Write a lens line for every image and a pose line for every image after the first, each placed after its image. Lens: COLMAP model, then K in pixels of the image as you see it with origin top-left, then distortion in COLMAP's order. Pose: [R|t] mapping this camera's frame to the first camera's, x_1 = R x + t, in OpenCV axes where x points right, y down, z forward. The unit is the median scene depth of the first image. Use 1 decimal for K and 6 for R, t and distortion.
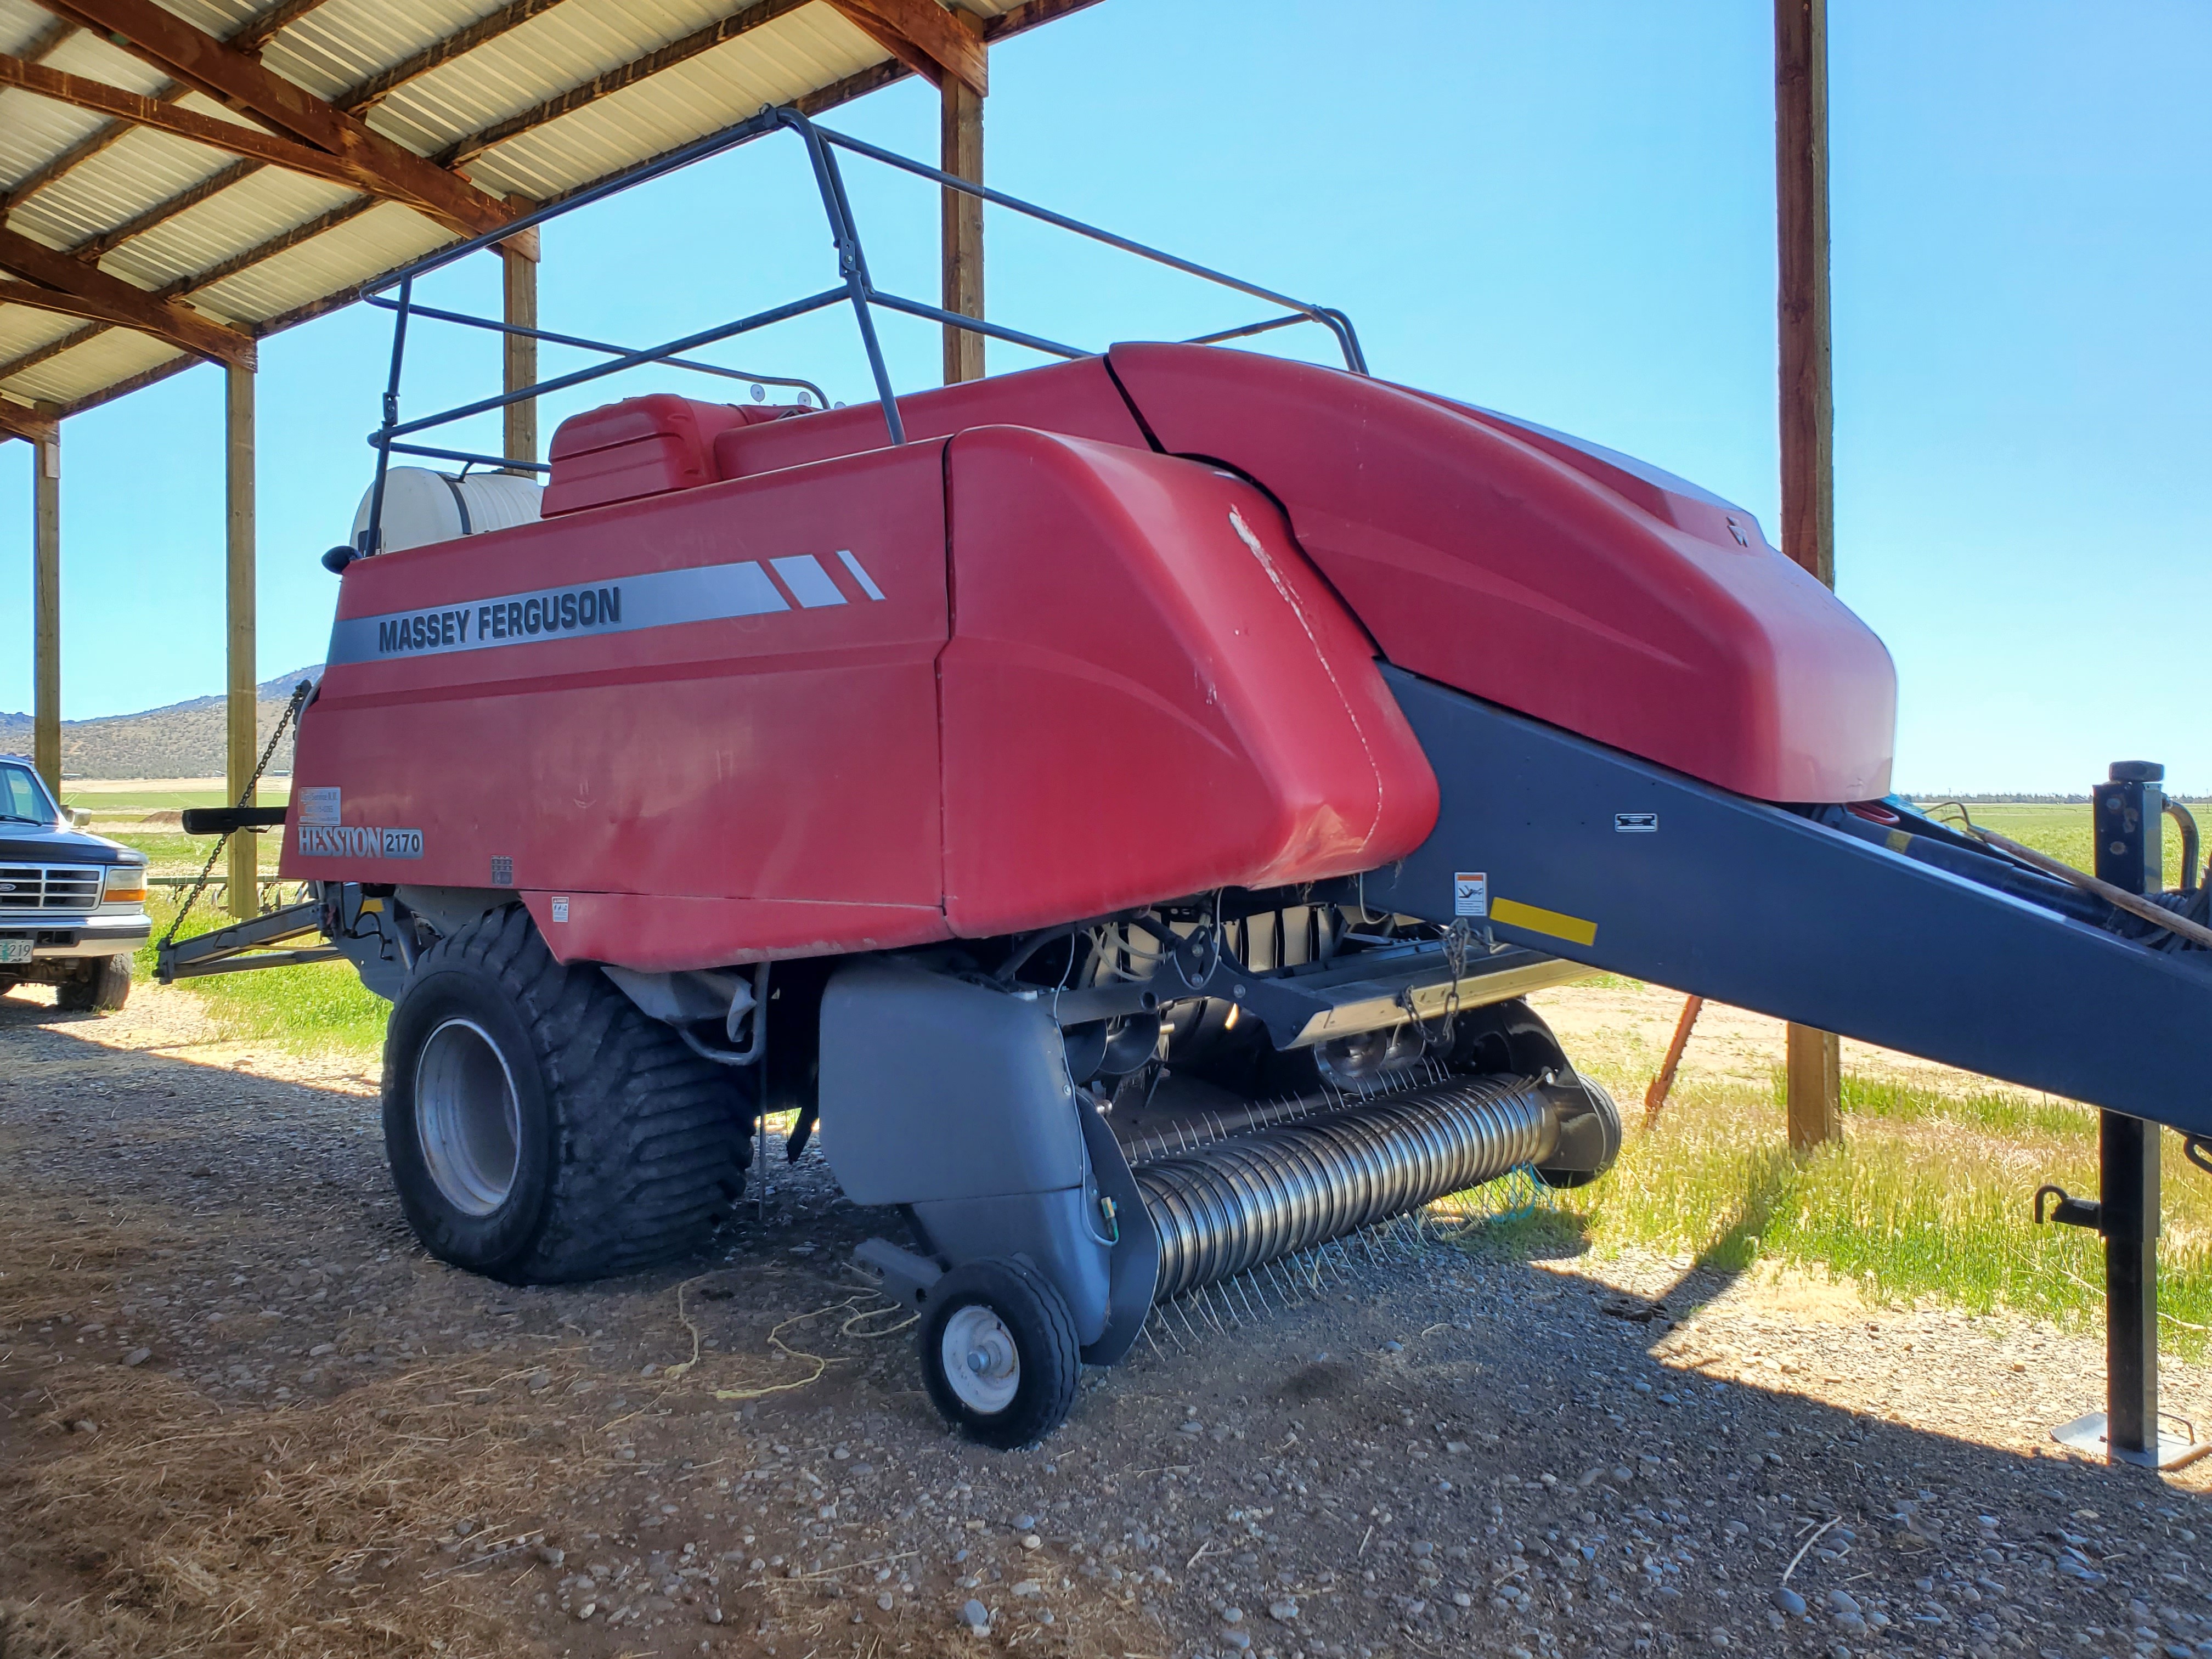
lens RADIAL K [[1759.6, 0, 1106.0], [0, 1759.6, 829.5], [0, 0, 1]] dist [-0.003849, -0.004549]
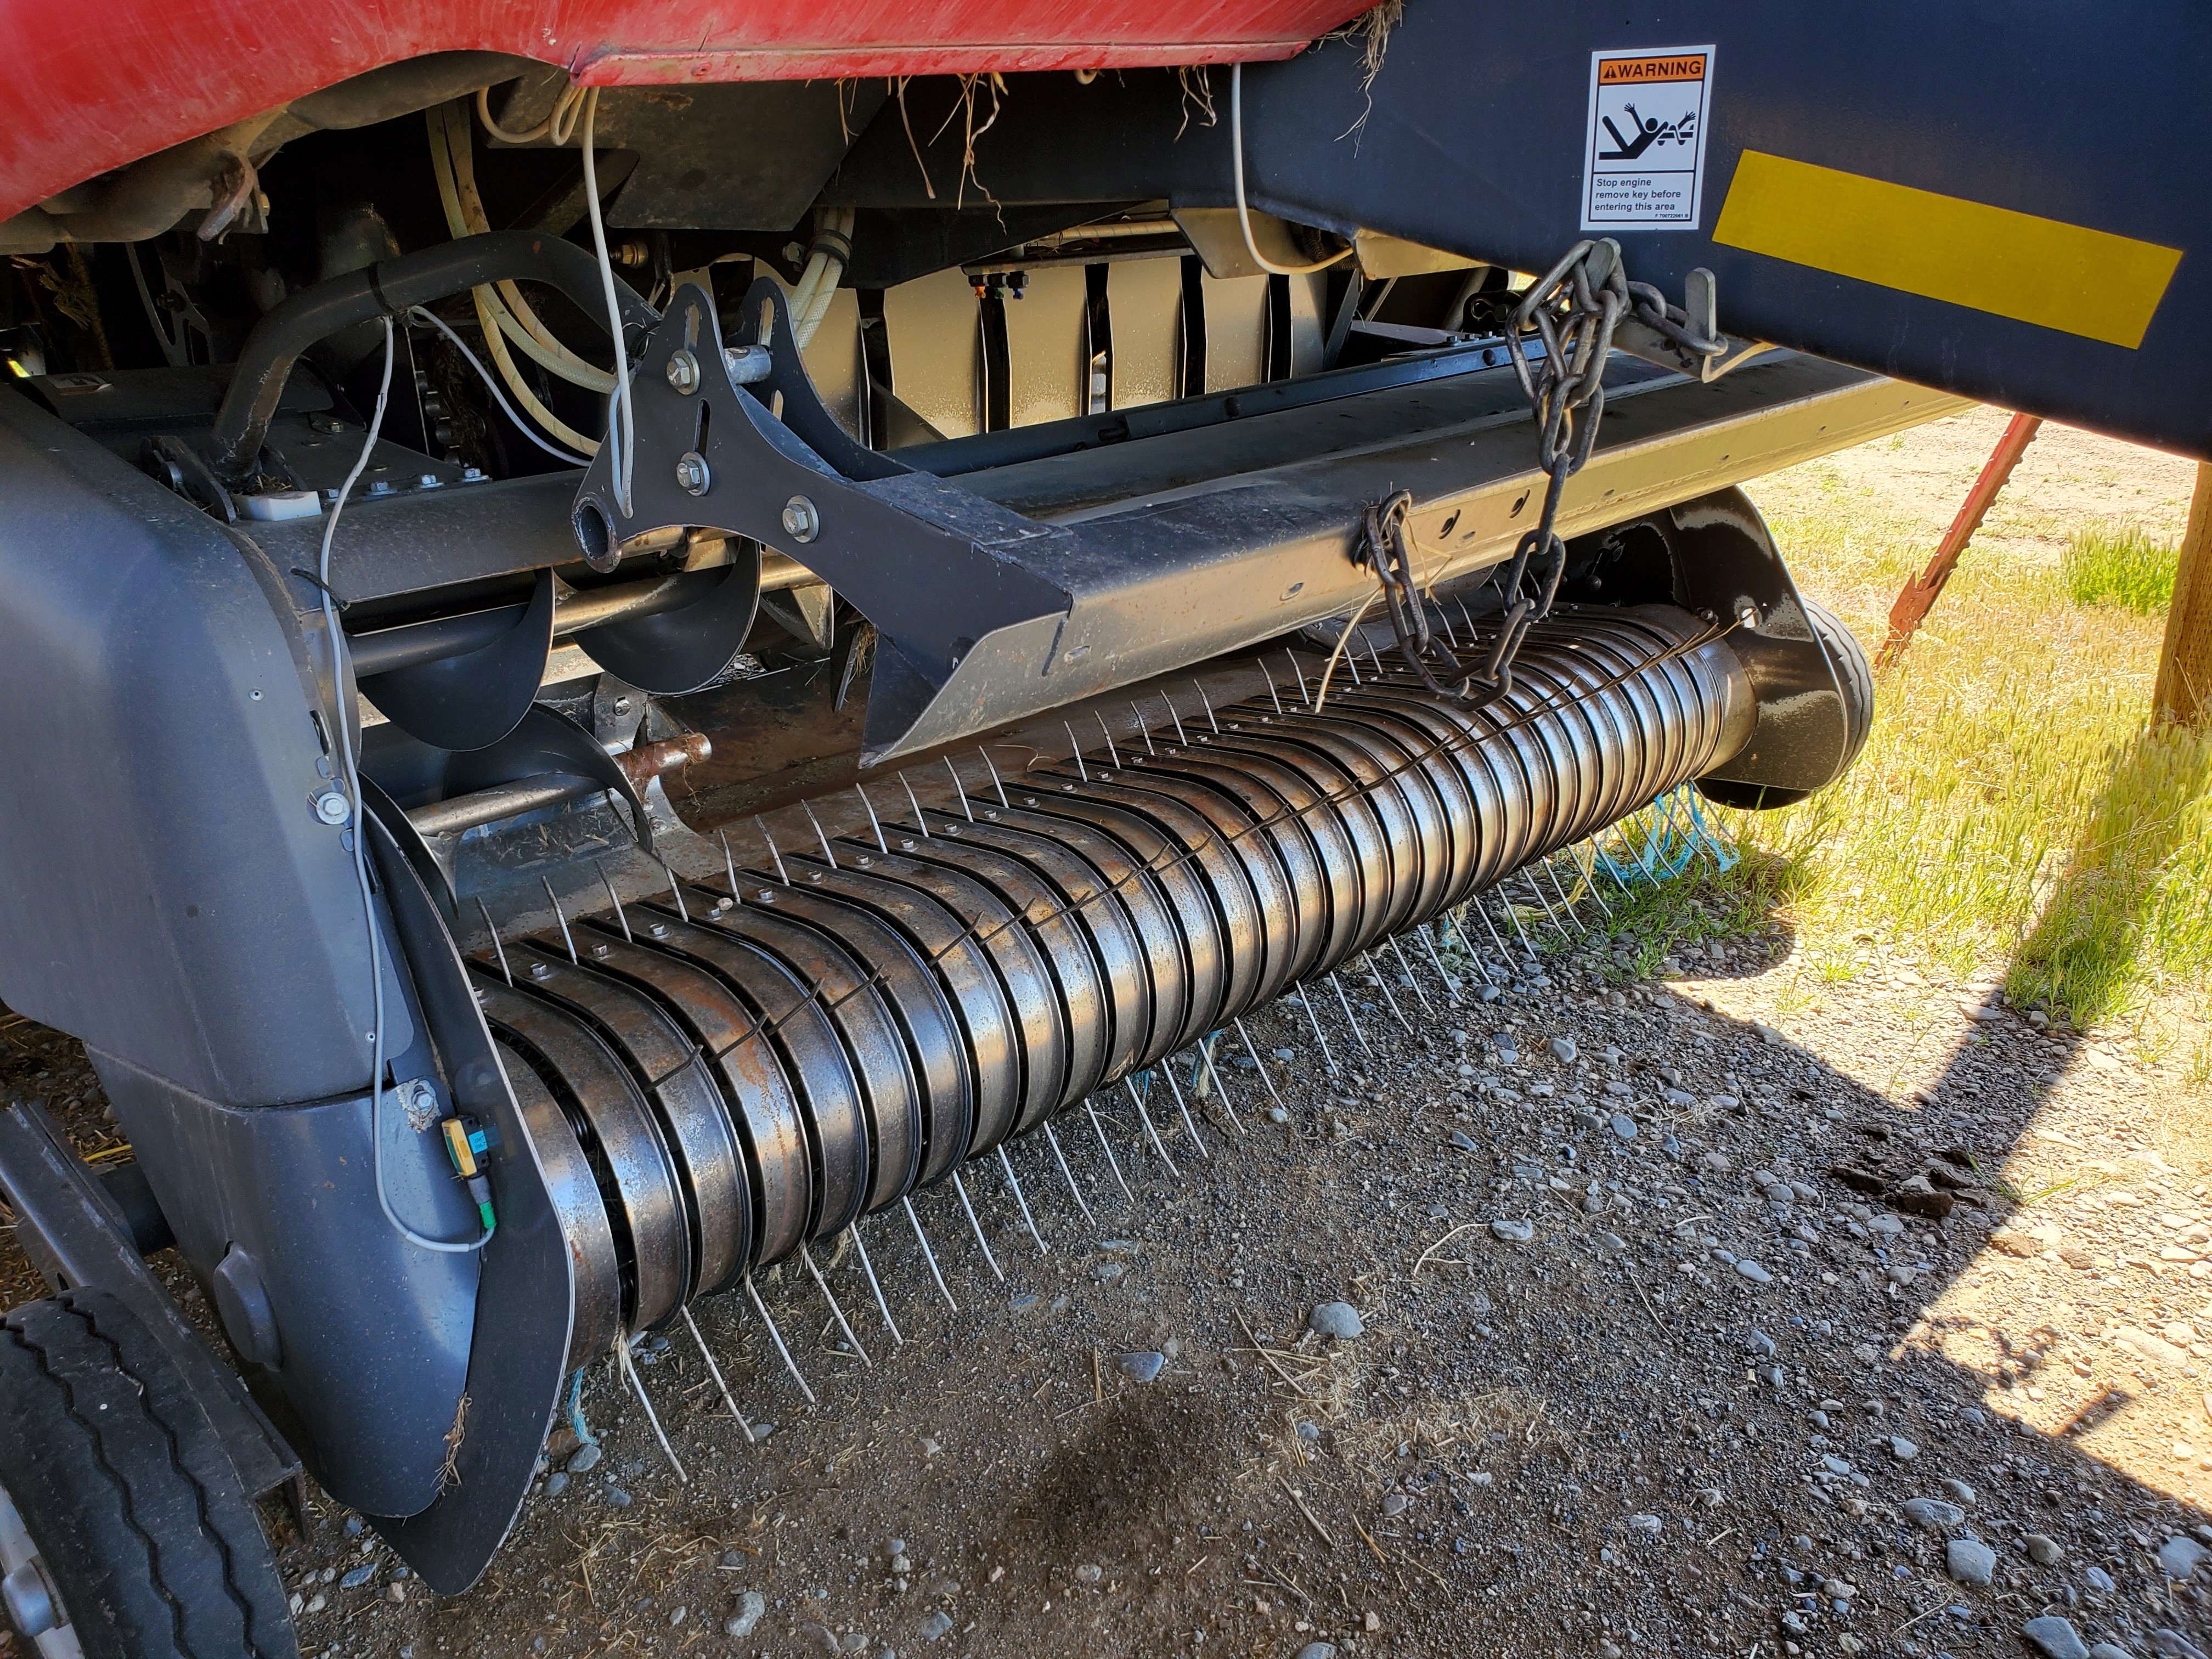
lens RADIAL K [[1702.1, 0, 1044.1], [0, 1702.1, 825.6], [0, 0, 1]] dist [-0.002291, -0.001029]
pose [[0.994612, 0.023775, -0.100907, 0.151001], [0.011373, 0.942452, 0.334149, 0.047815], [0.103044, -0.333496, 0.937103, 0.742293]]
